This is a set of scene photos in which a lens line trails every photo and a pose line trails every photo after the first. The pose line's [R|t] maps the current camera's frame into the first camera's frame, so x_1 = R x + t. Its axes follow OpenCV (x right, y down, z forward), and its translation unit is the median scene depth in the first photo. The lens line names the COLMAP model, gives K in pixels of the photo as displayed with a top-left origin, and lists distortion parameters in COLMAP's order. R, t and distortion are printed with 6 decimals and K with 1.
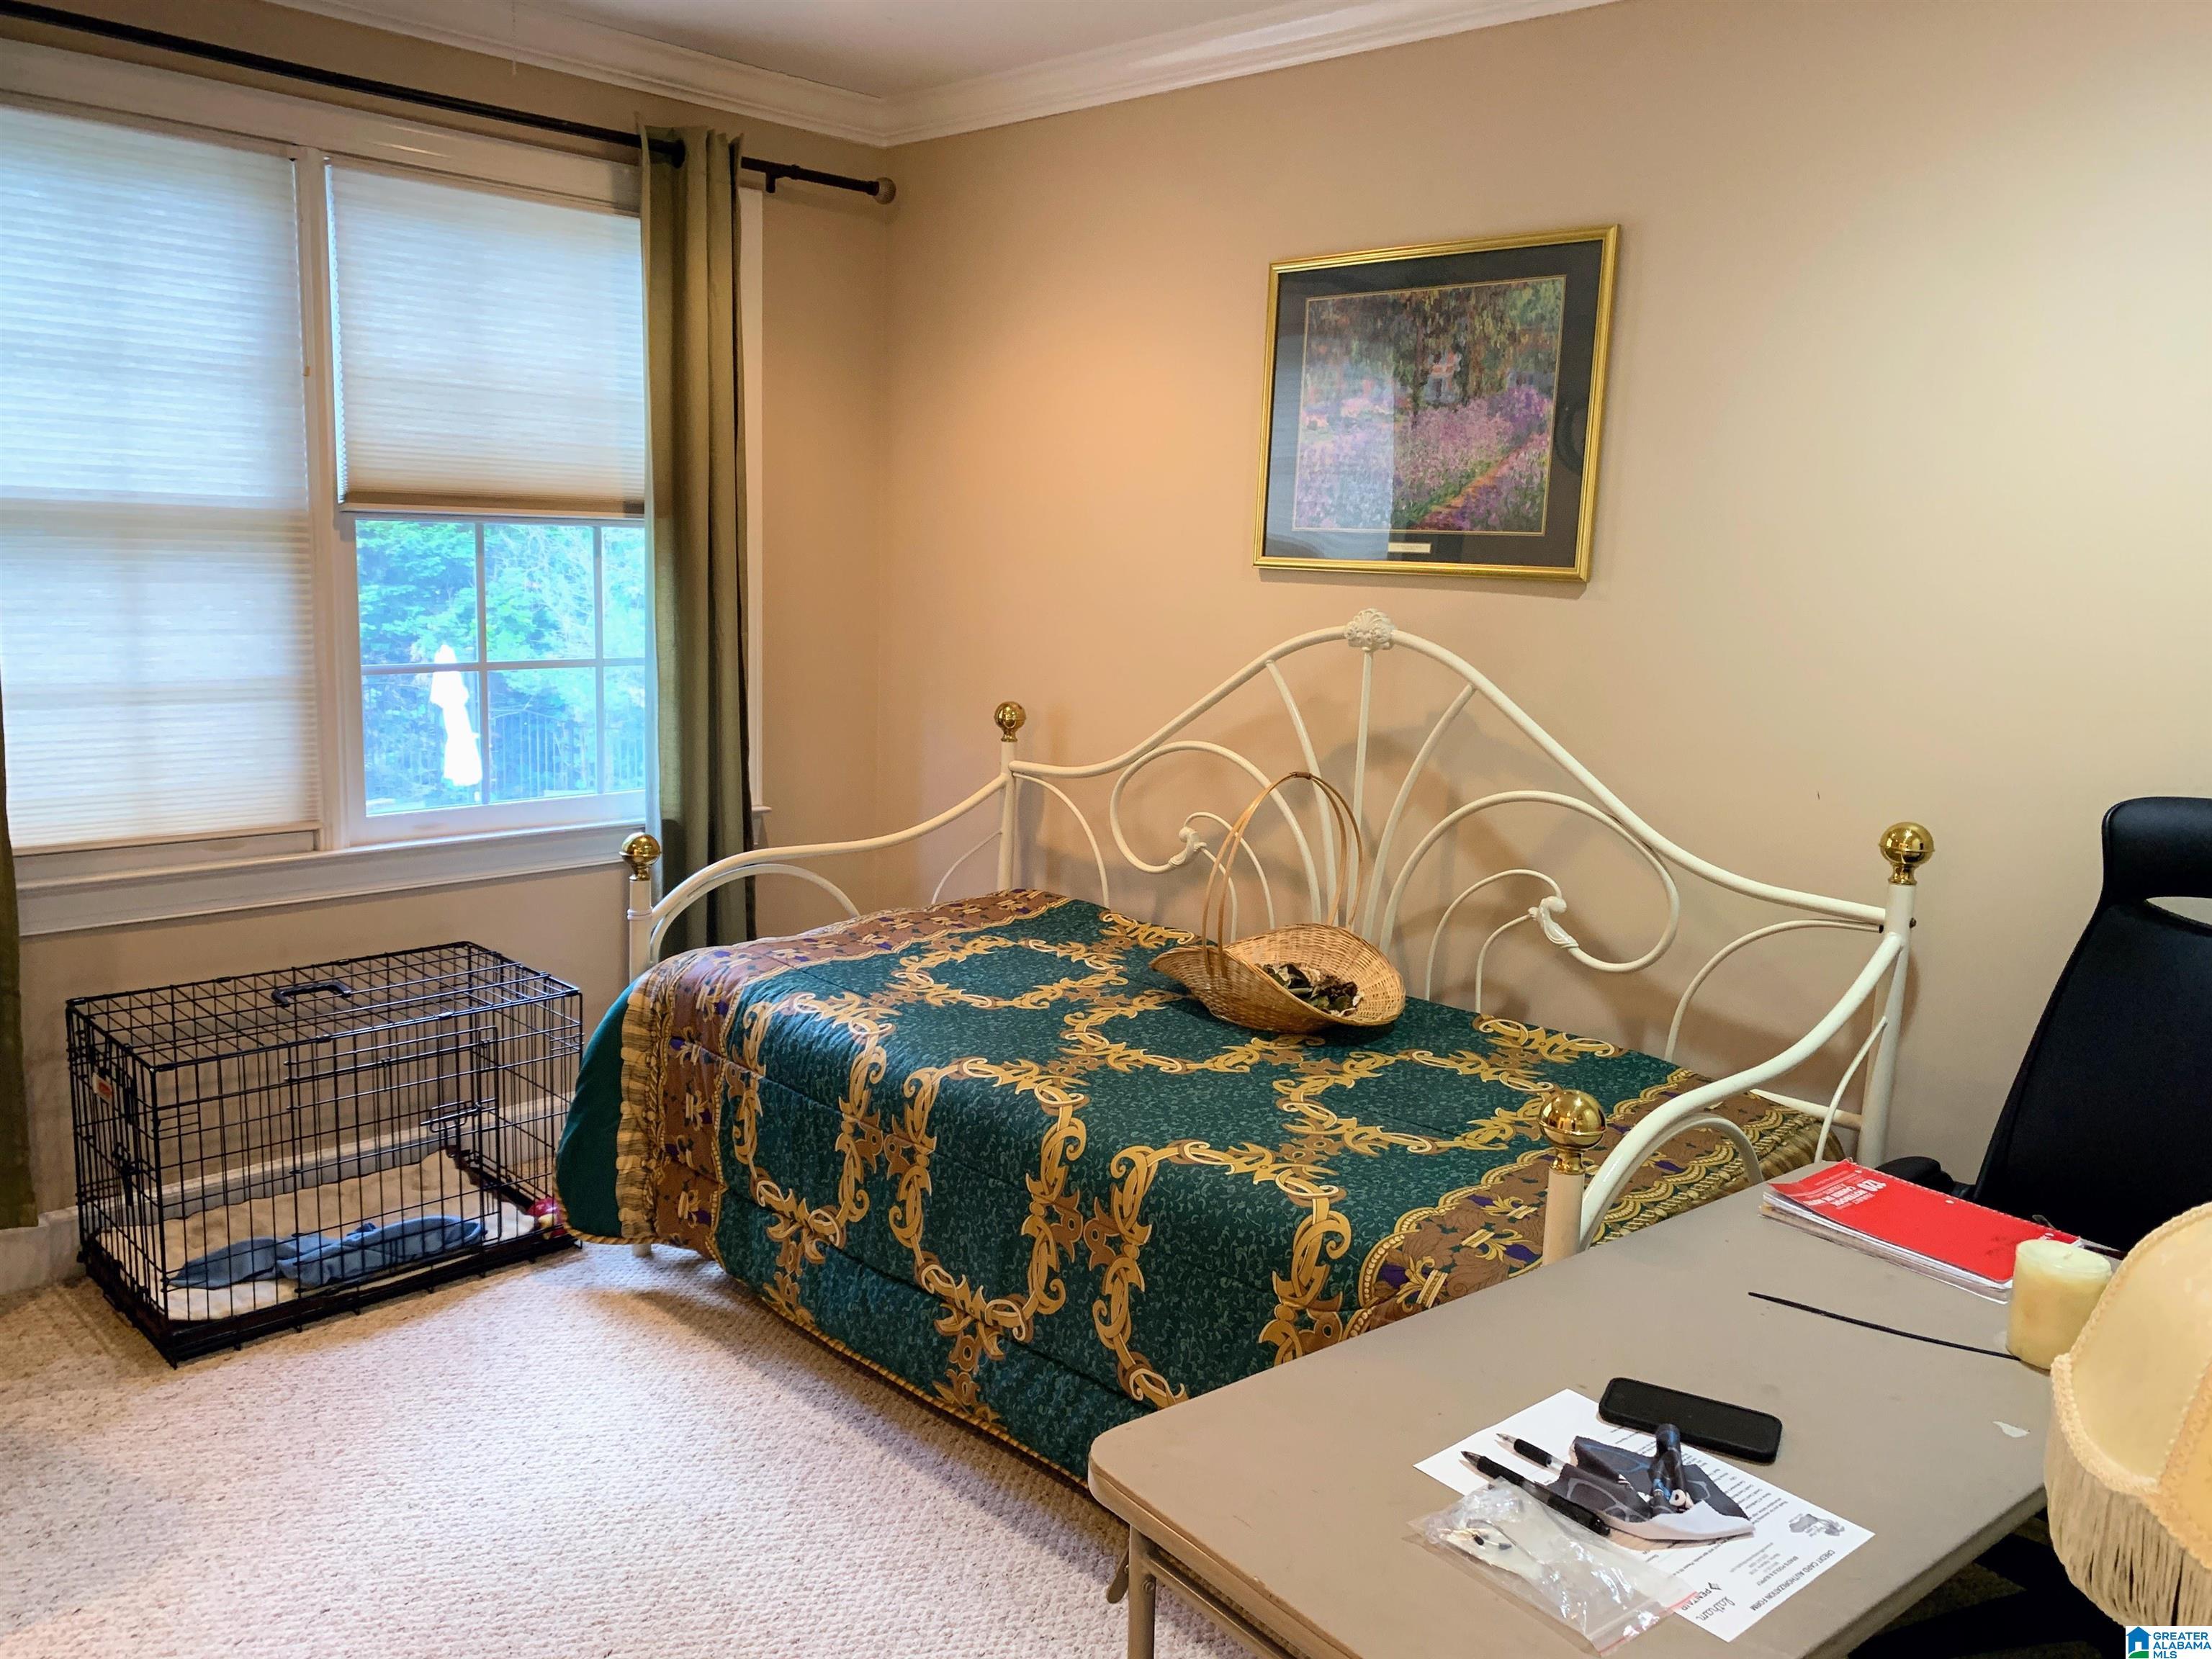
lens RADIAL K [[1830.5, 0, 1118.7], [0, 1830.5, 837.9], [0, 0, 1]] dist [0.023174, -0.013962]
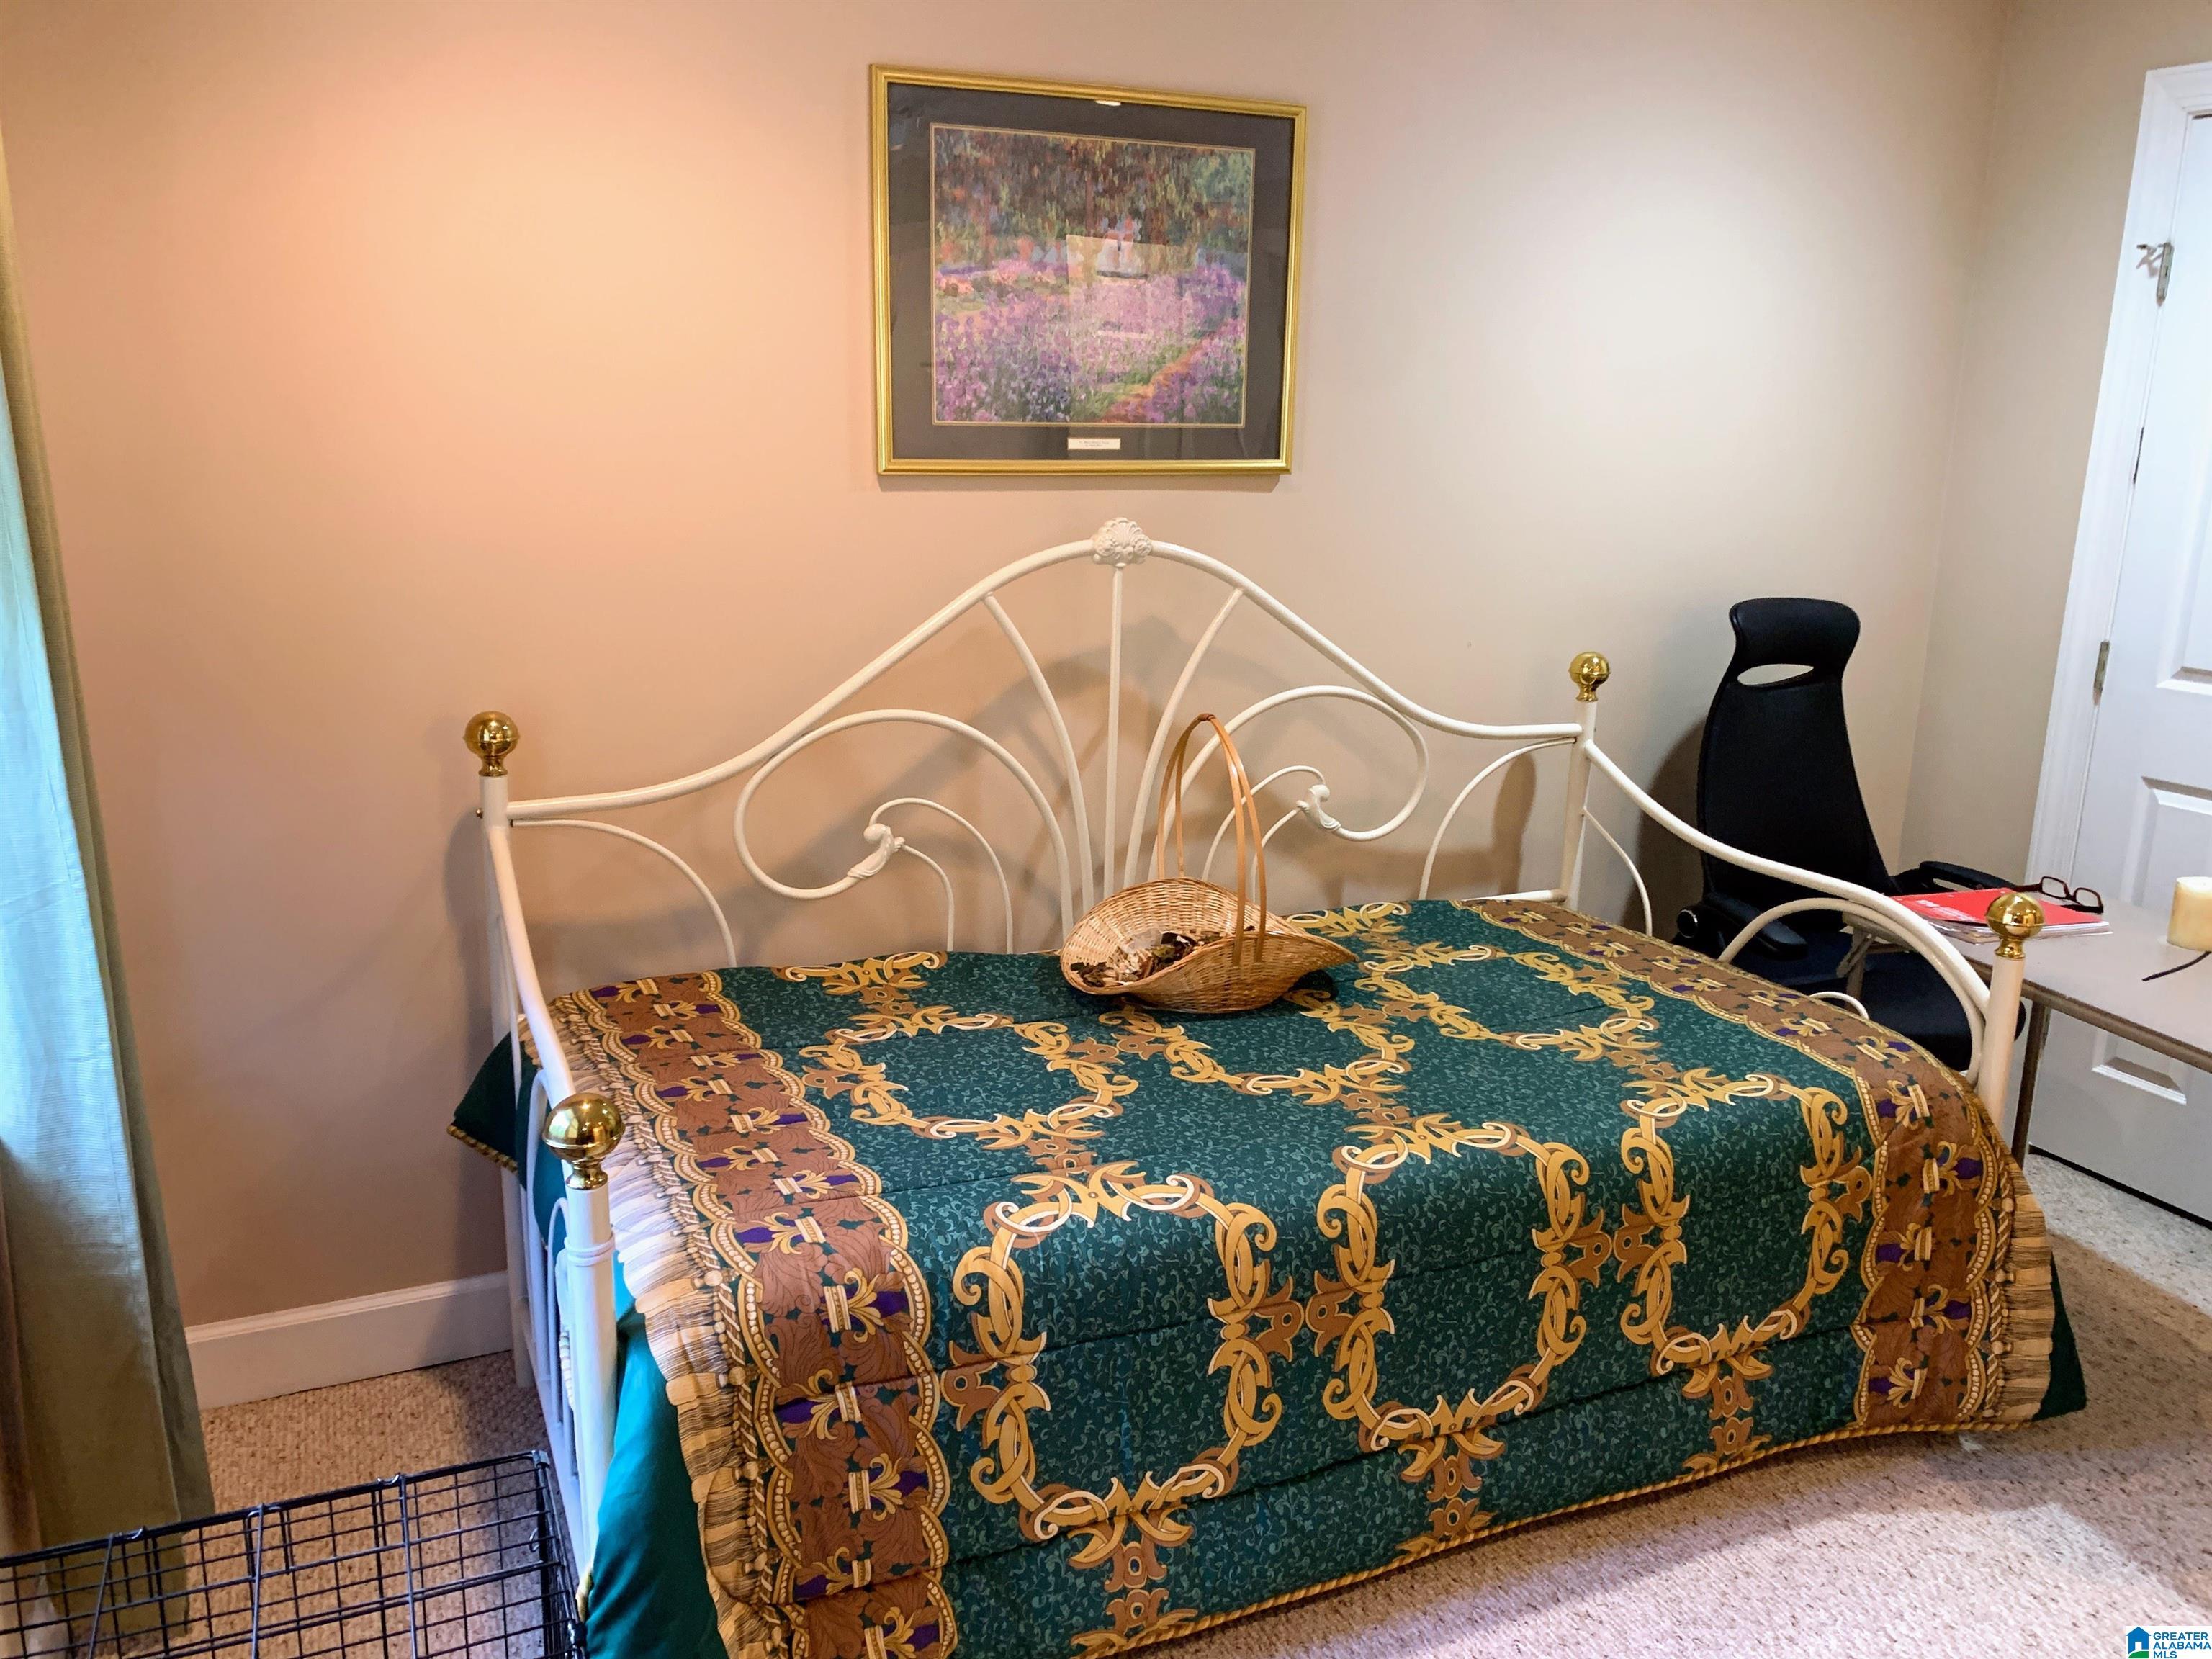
lens RADIAL K [[1692.1, 0, 1103.2], [0, 1692.1, 858.1], [0, 0, 1]] dist [0.002681, -0.003440]
pose [[0.348214, -0.265362, 0.899072, -0.649074], [0.151506, 0.962419, 0.225380, -0.156610], [-0.925091, 0.057734, 0.375332, 0.738086]]
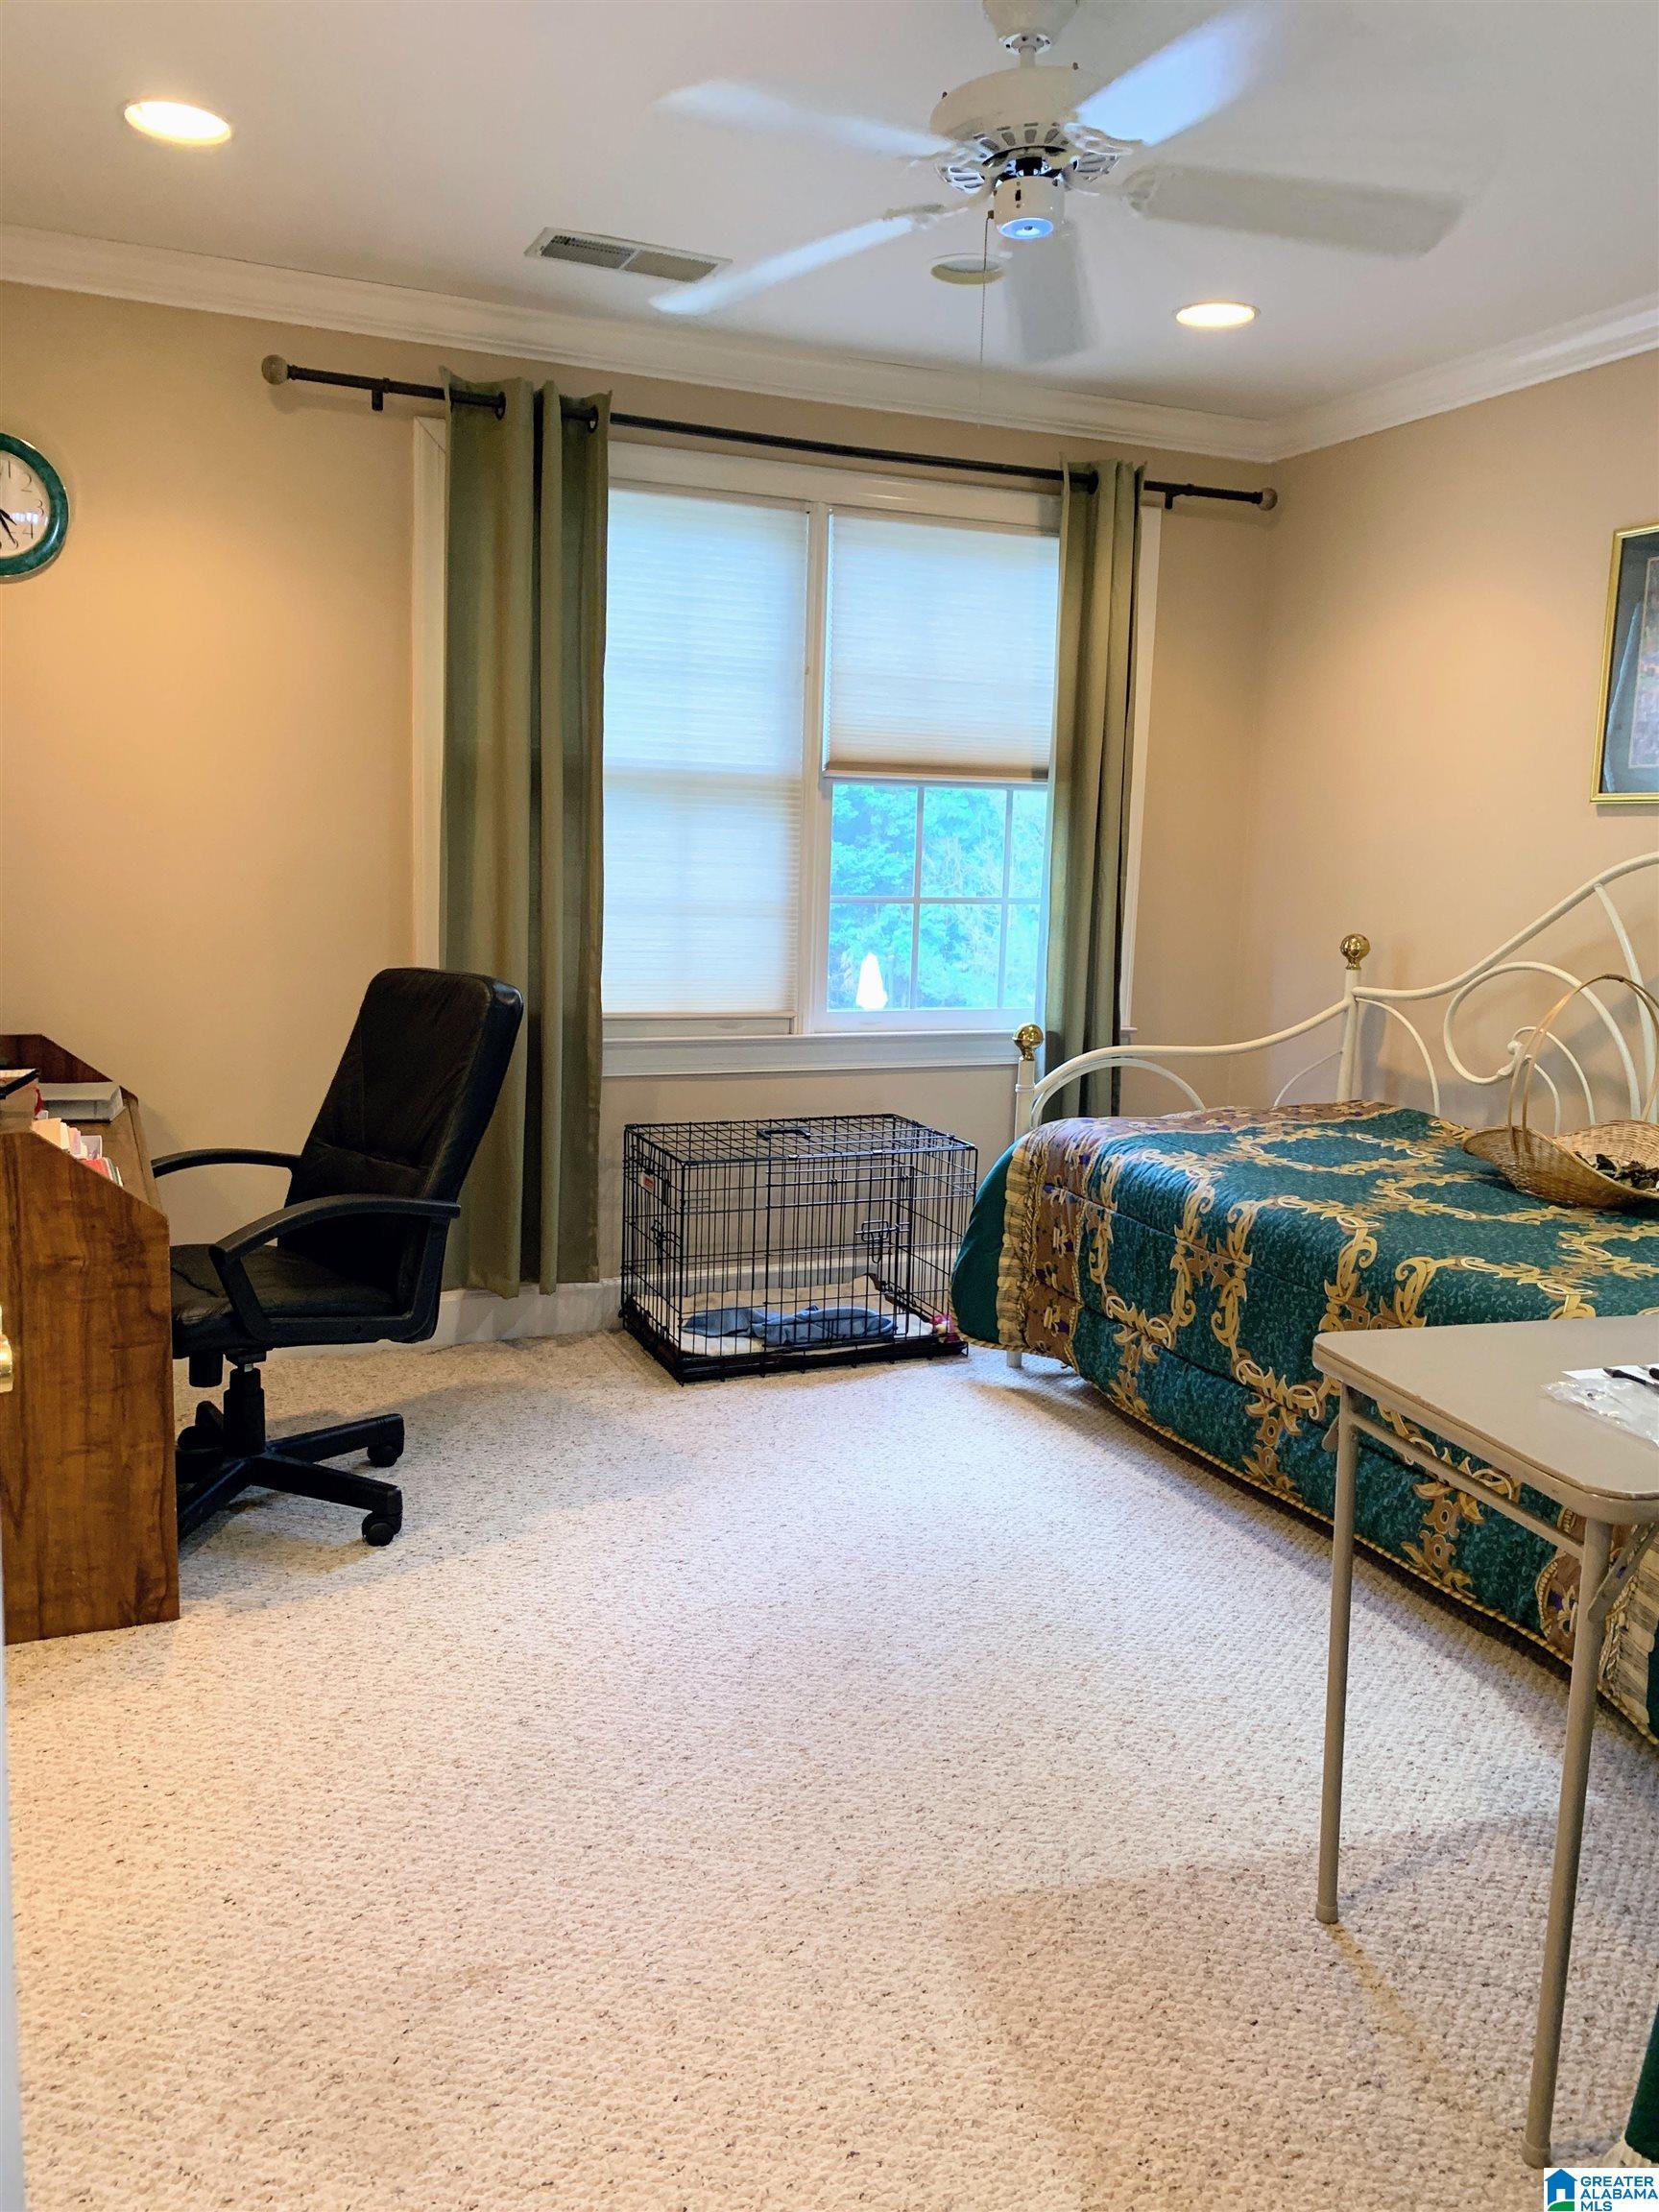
lens RADIAL K [[1801.6, 0, 784.9], [0, 1801.6, 1075.1], [0, 0, 1]] dist [0.194832, -0.438047]
pose [[0.922942, 0.038942, -0.382965, 0.065841], [-0.057465, 0.997660, -0.037043, 0.094507], [0.380626, 0.056195, 0.923020, -0.223340]]
